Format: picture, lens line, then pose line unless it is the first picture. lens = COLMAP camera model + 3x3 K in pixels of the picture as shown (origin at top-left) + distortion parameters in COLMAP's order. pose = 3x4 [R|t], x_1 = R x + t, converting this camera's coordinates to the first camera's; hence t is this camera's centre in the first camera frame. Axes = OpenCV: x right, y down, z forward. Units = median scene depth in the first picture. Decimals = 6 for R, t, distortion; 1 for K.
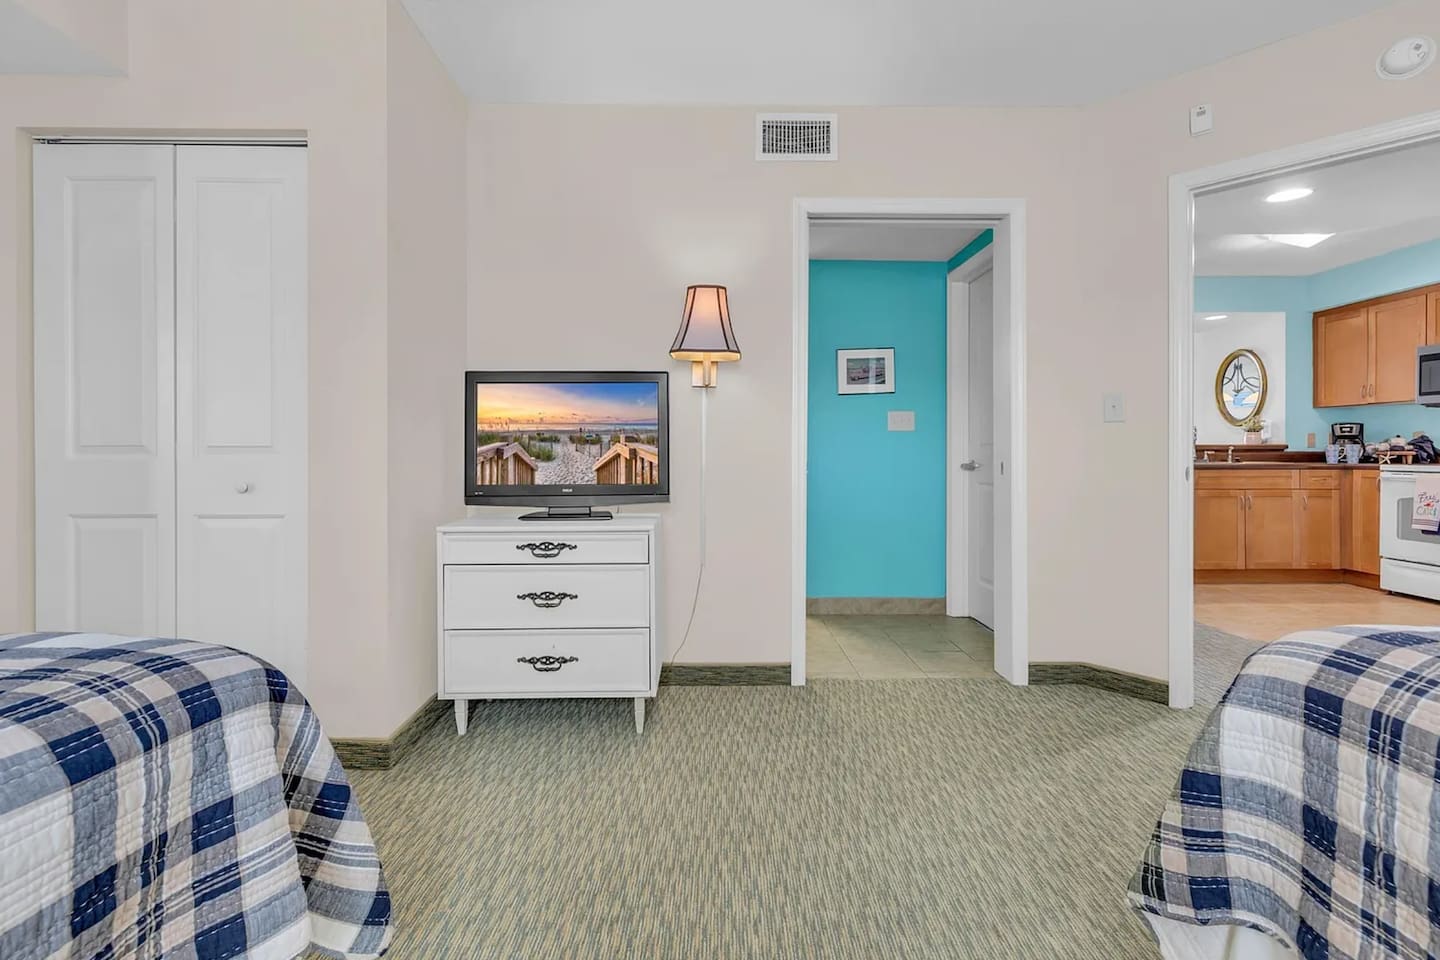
lens RADIAL K [[609.9, 0, 720.9], [0, 609.9, 471.5], [0, 0, 1]] dist [0.011817, -0.000650]
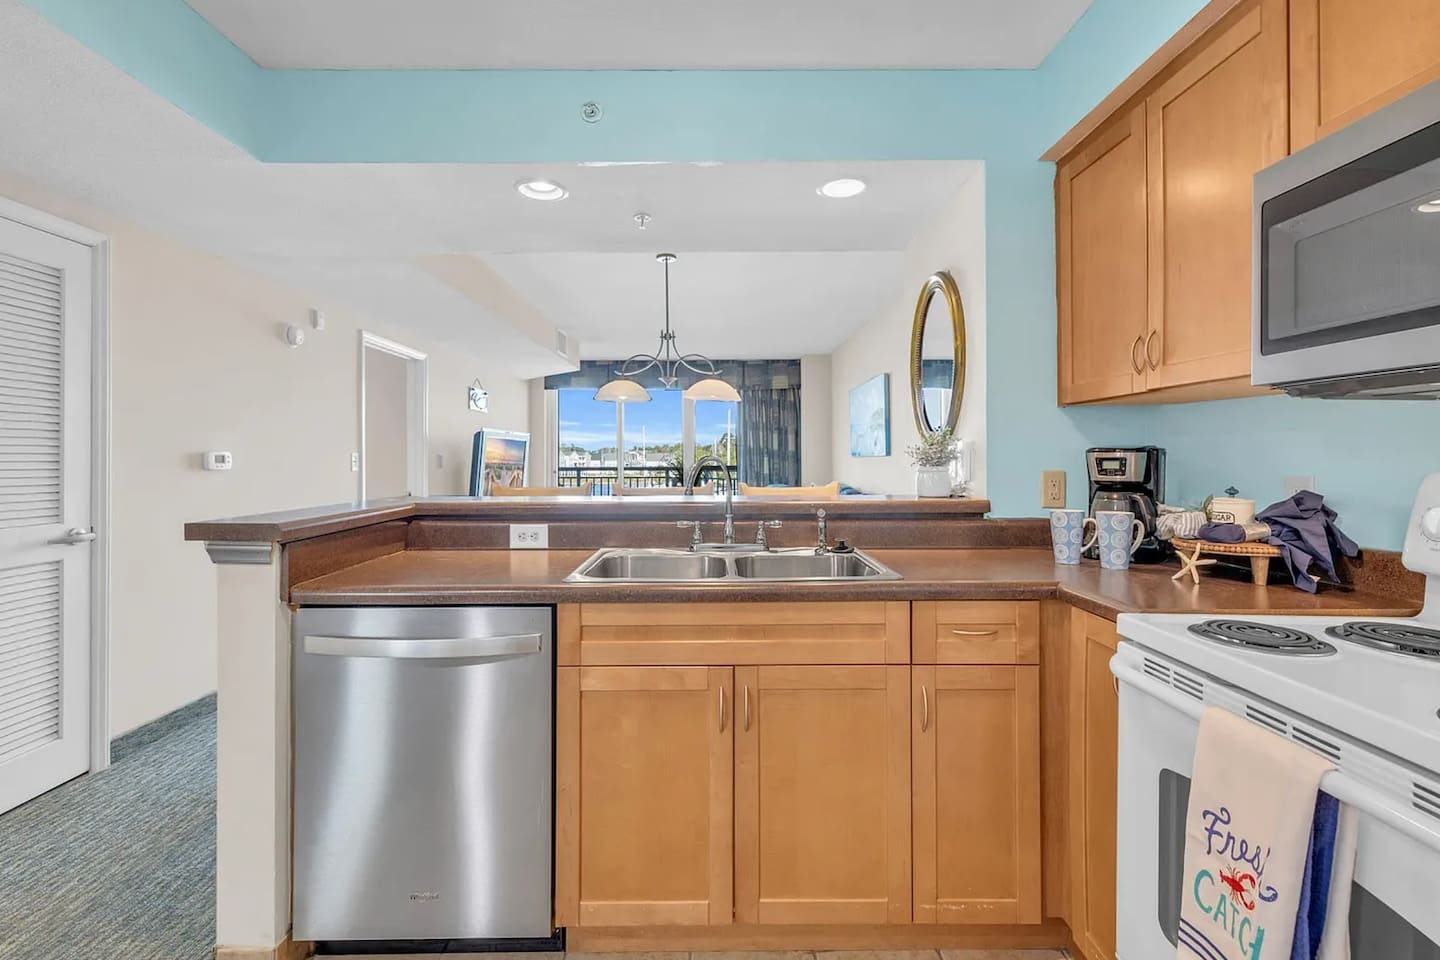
lens RADIAL K [[609.9, 0, 720.9], [0, 609.9, 471.5], [0, 0, 1]] dist [0.011817, -0.000650]
pose [[0.999968, -0.001465, -0.007904, 0.835446], [0.001358, 0.999908, -0.013472, -0.063586], [0.007923, 0.013461, 0.999878, 0.681568]]
